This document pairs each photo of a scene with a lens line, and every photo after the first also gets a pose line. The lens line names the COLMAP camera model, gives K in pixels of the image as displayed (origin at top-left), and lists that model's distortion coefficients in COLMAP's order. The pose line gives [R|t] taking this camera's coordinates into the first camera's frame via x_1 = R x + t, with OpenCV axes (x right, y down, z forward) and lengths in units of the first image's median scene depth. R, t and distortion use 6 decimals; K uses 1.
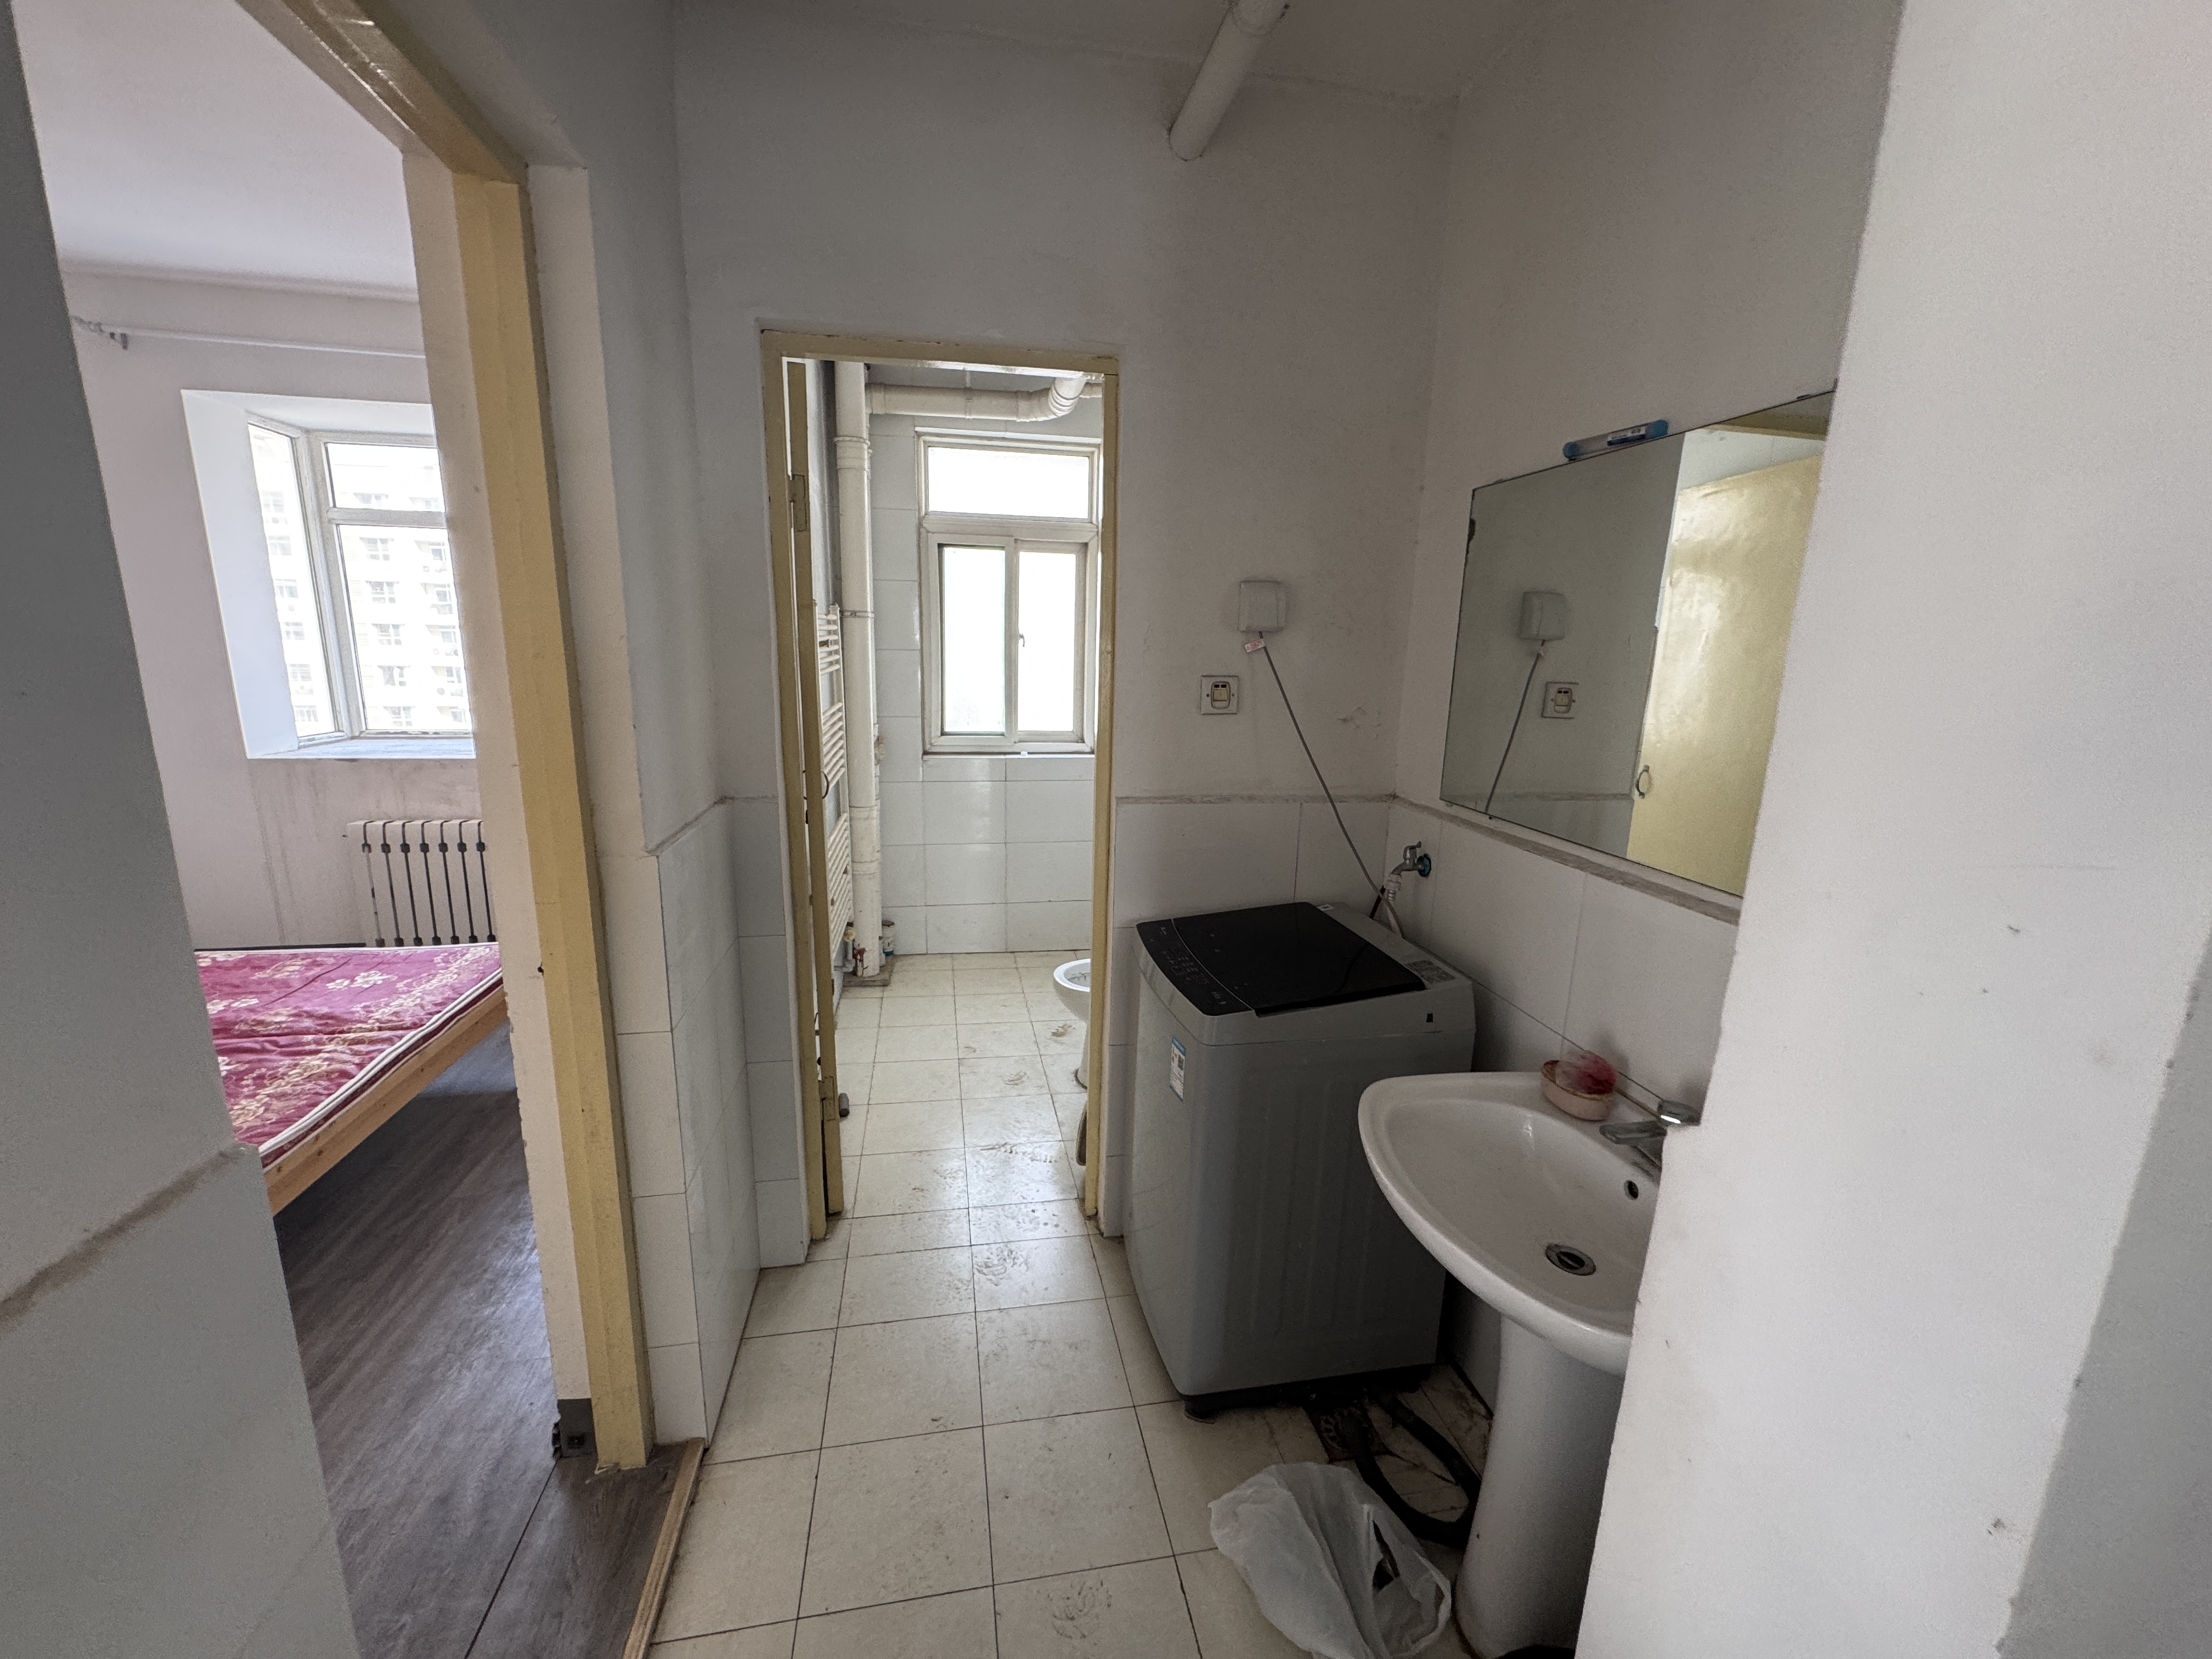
lens RADIAL K [[877.2, 0, 1106.0], [0, 877.2, 829.5], [0, 0, 1]] dist [-0.003249, -0.000518]
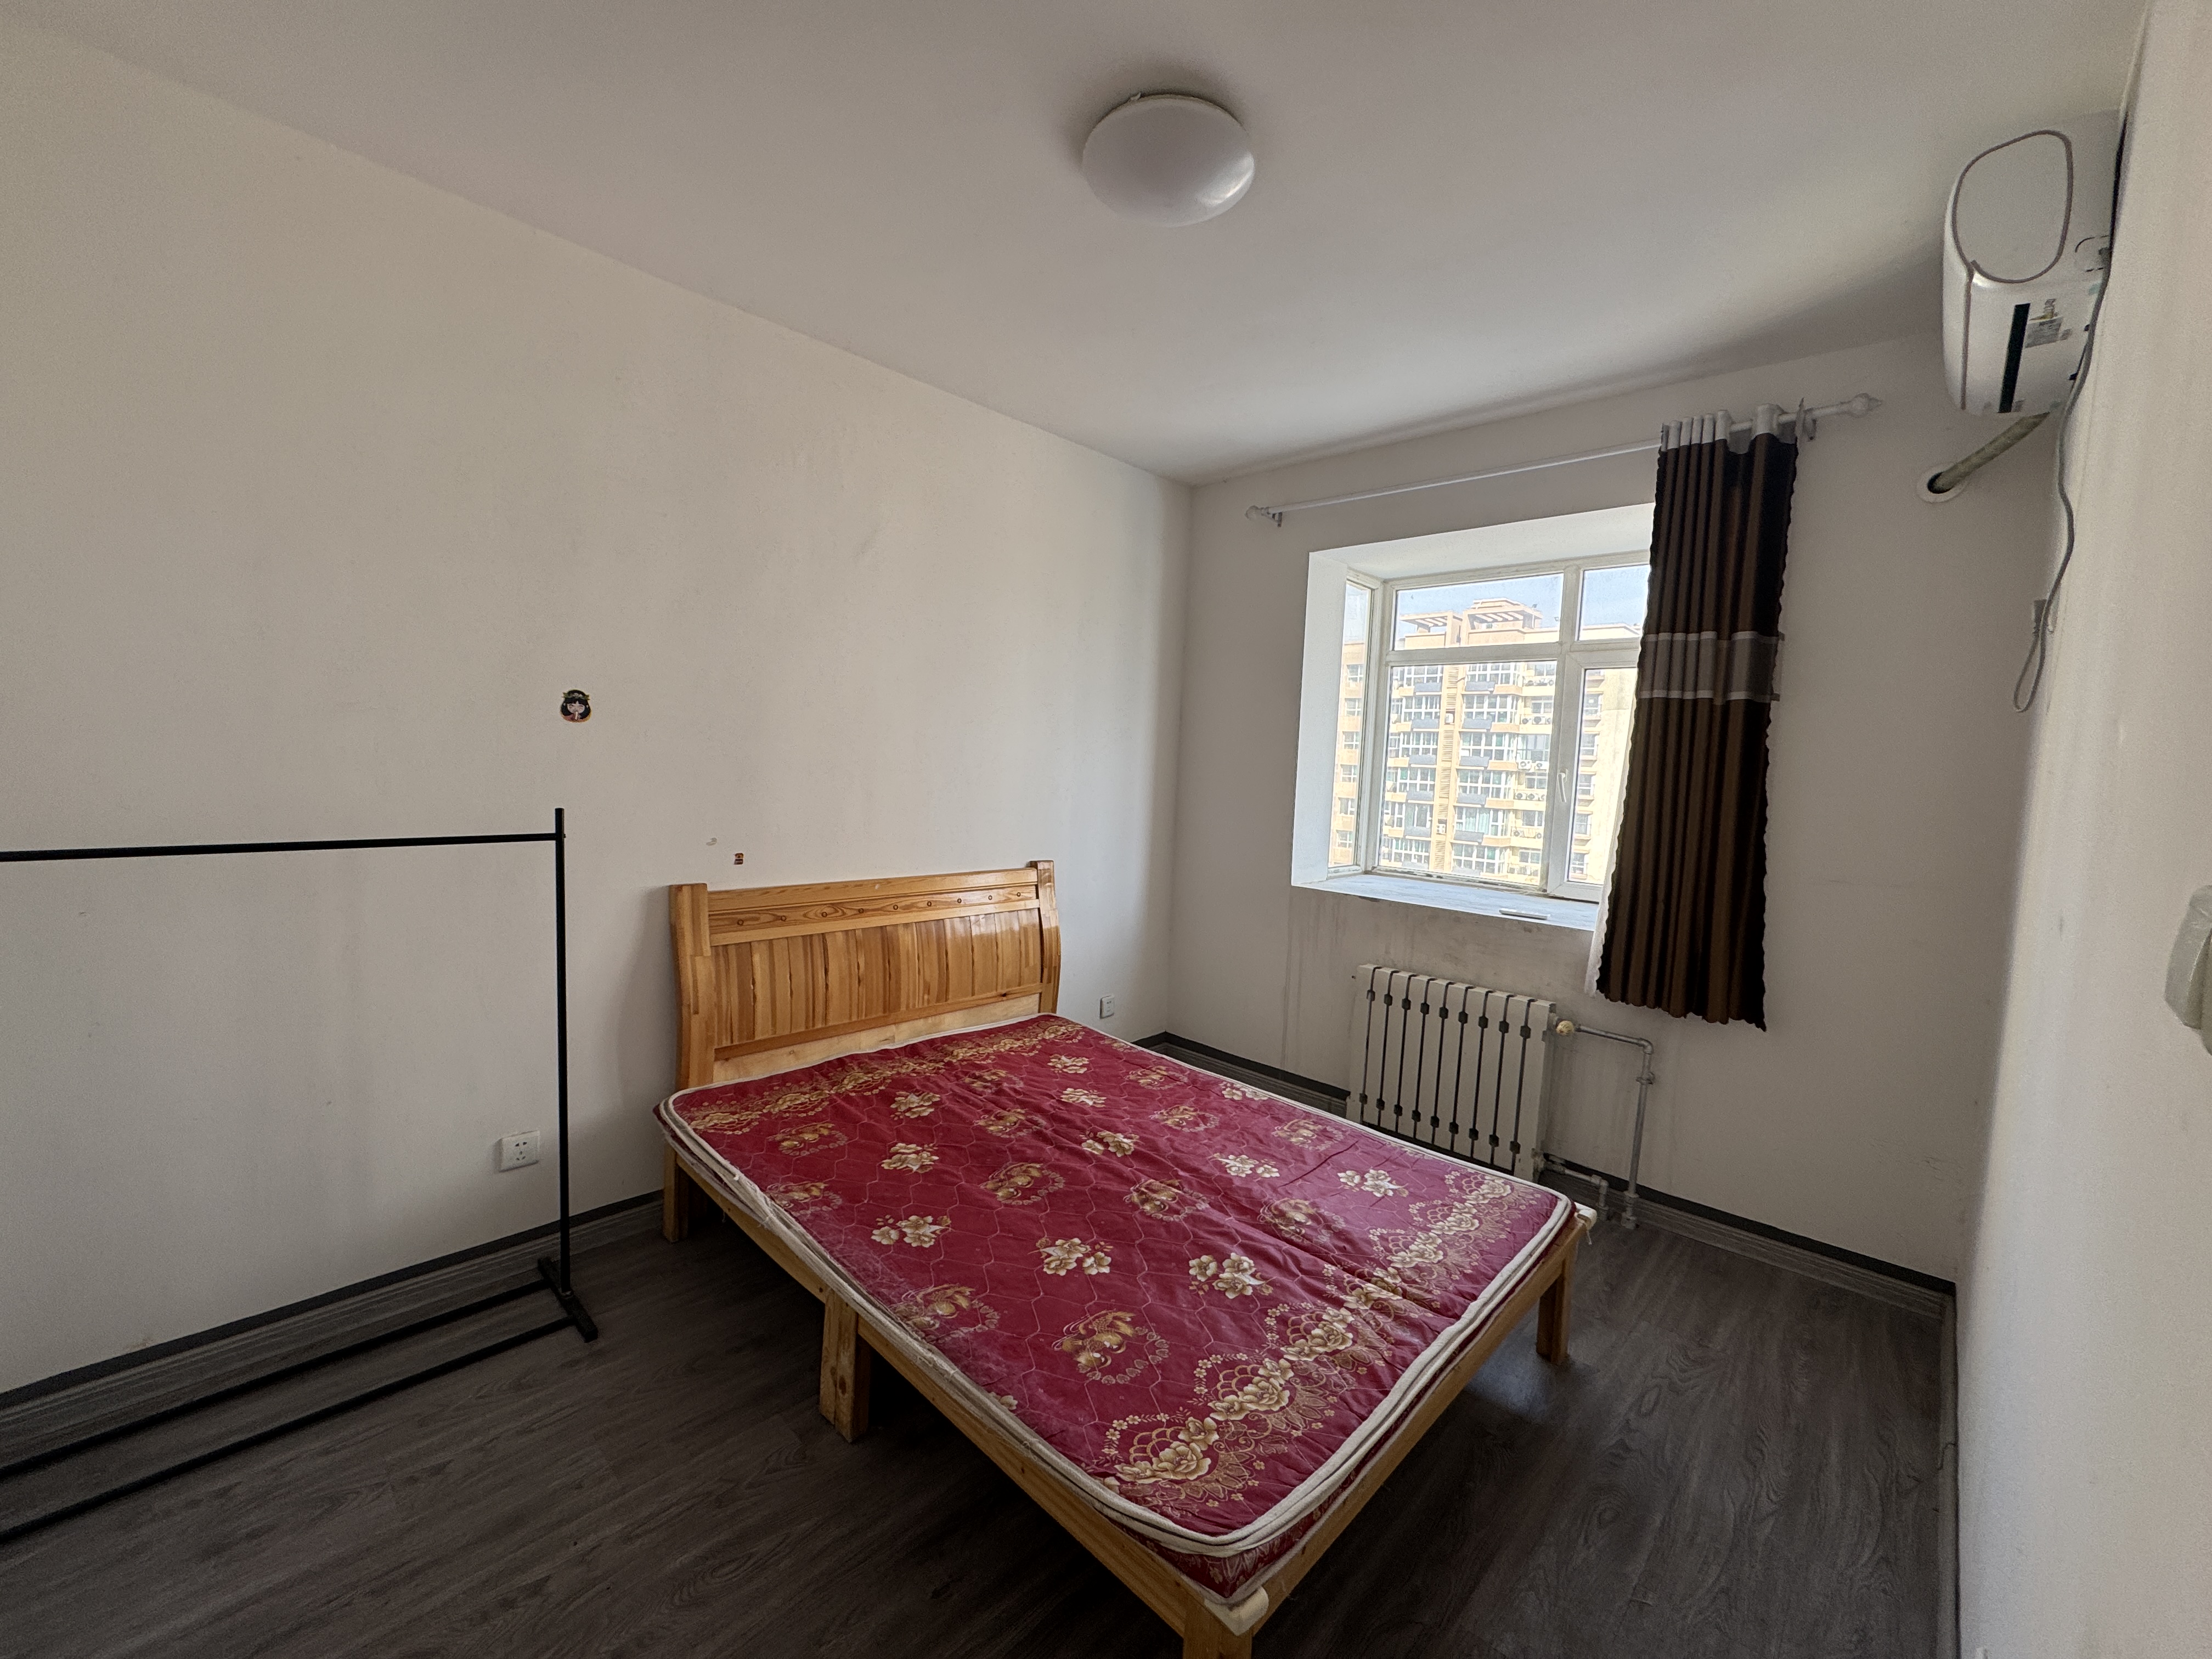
lens RADIAL K [[877.2, 0, 1106.0], [0, 877.2, 829.5], [0, 0, 1]] dist [-0.003249, -0.000518]
pose [[0.589072, 0.067599, -0.805248, -0.370736], [-0.195713, 0.978762, -0.061007, -0.053629], [0.784022, 0.193535, 0.589791, 0.265160]]
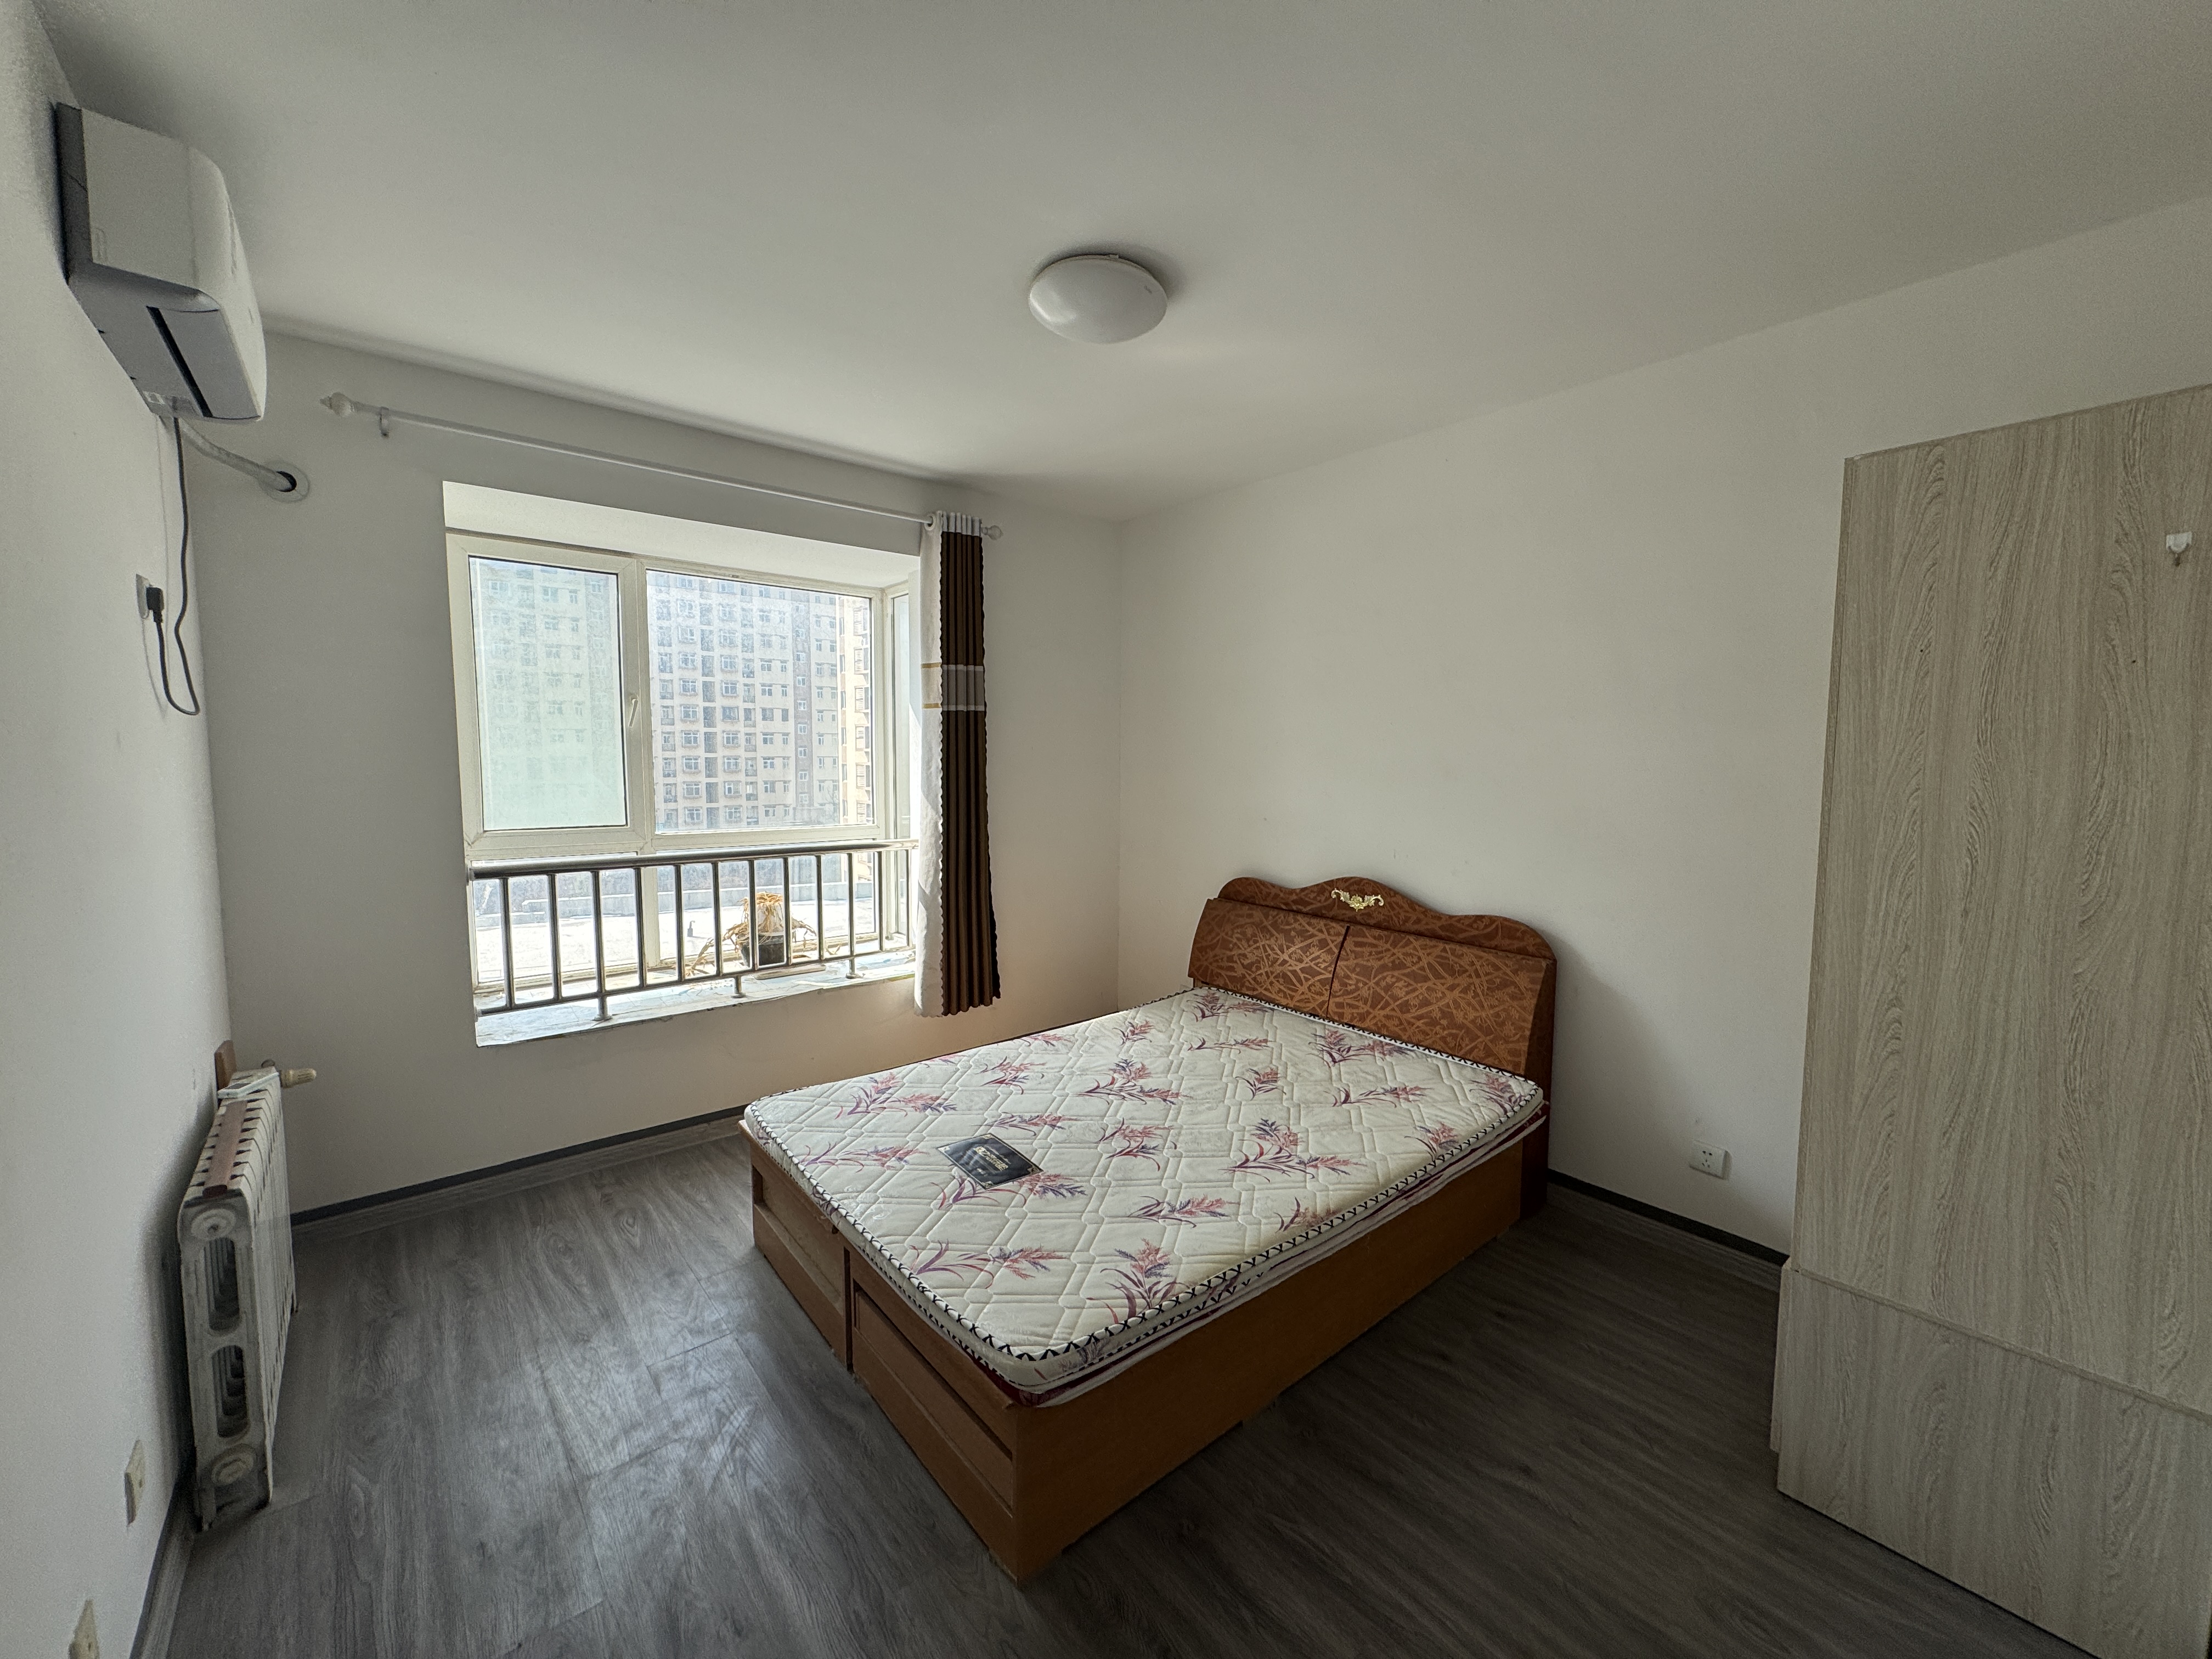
lens RADIAL K [[877.2, 0, 1106.0], [0, 877.2, 829.5], [0, 0, 1]] dist [-0.003249, -0.000518]
pose [[0.872251, -0.056507, 0.485782, -1.175763], [0.113102, 0.989682, -0.087961, -0.041651], [-0.475800, 0.131667, 0.869643, 0.027086]]
